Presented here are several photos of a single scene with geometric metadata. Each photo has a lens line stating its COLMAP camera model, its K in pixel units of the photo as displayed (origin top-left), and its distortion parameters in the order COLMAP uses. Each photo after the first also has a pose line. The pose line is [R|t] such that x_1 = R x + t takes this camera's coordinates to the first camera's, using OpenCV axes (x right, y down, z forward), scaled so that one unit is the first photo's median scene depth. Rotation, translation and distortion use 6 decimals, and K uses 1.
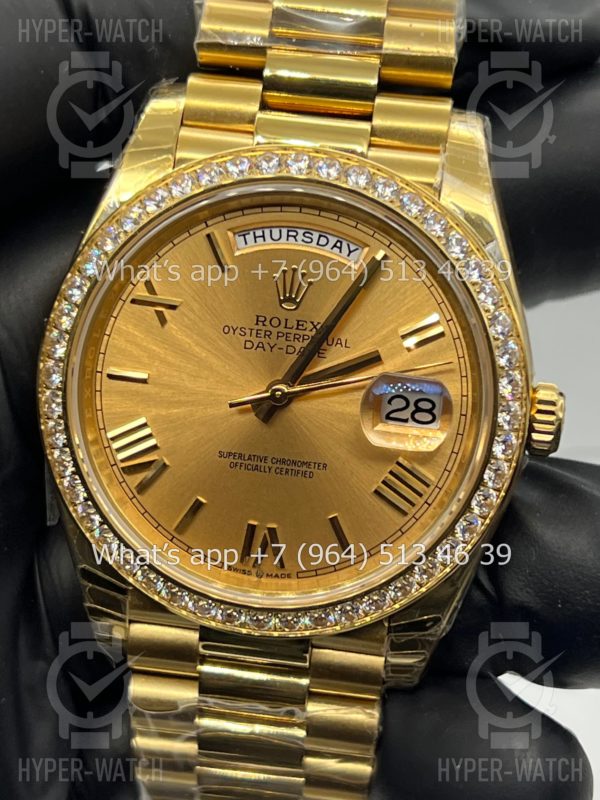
lens RADIAL K [[1878.9, 0, 308.4], [0, 1878.9, 392.8], [0, 0, 1]] dist [0.230551, 0.000000]
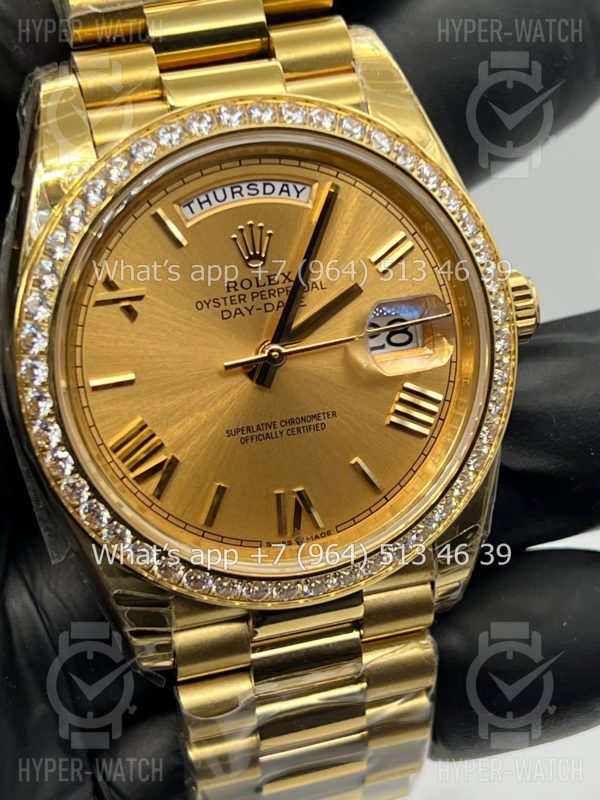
lens RADIAL K [[1878.9, 0, 298.5], [0, 1878.9, 402.9], [0, 0, 1]] dist [0.230551, 0.000000]
pose [[0.917844, -0.286172, 0.275078, -0.272843], [0.280022, 0.957972, 0.062268, -0.031670], [-0.281337, 0.019875, 0.959403, 0.075155]]
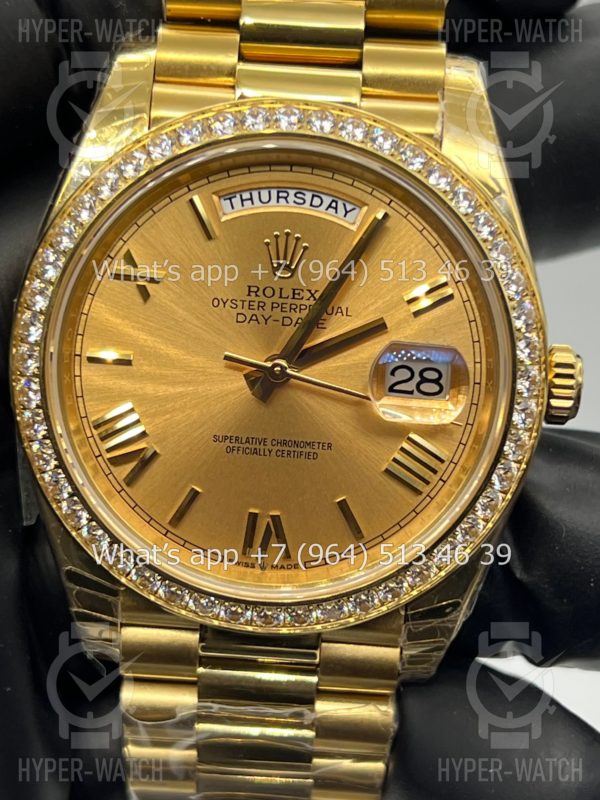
lens RADIAL K [[1878.9, 0, 302.3], [0, 1878.9, 391.5], [0, 0, 1]] dist [0.230551, 0.000000]
pose [[0.996634, -0.048011, 0.066457, -0.064602], [0.047289, 0.998804, 0.012402, 0.000335], [-0.066973, -0.009218, 0.997712, 0.080852]]
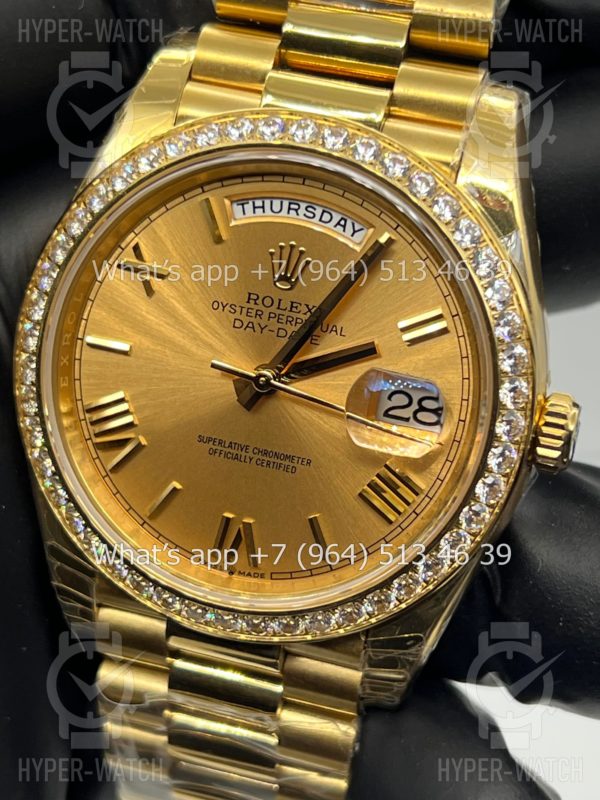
lens RADIAL K [[1878.9, 0, 300.7], [0, 1878.9, 407.6], [0, 0, 1]] dist [0.230551, 0.000000]
pose [[0.988292, 0.088261, -0.124458, 0.116966], [-0.083223, 0.995509, 0.045128, -0.028707], [0.127882, -0.034242, 0.991198, 0.087448]]
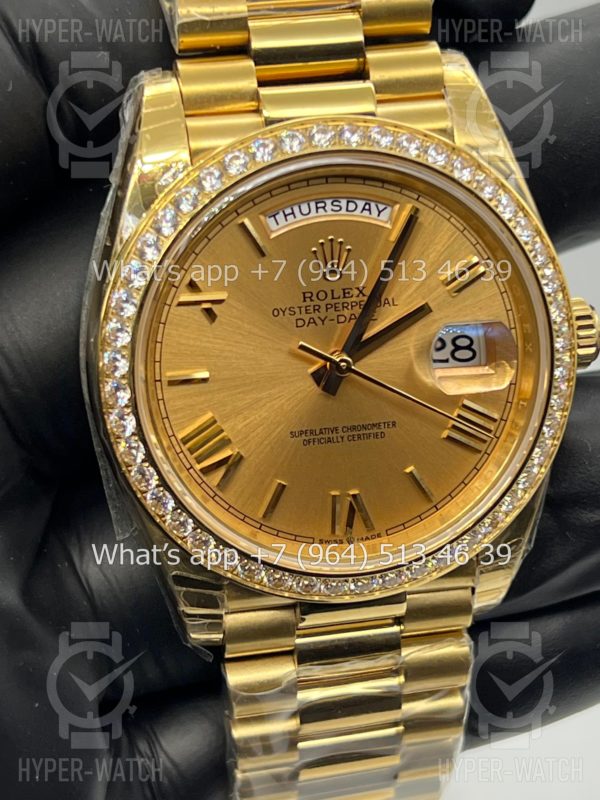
lens RADIAL K [[1878.9, 0, 292.4], [0, 1878.9, 401.3], [0, 0, 1]] dist [0.230551, 0.000000]
pose [[0.949499, -0.217595, 0.226062, -0.271077], [0.197149, 0.974220, 0.109674, -0.095410], [-0.244099, -0.059567, 0.967919, 0.027825]]
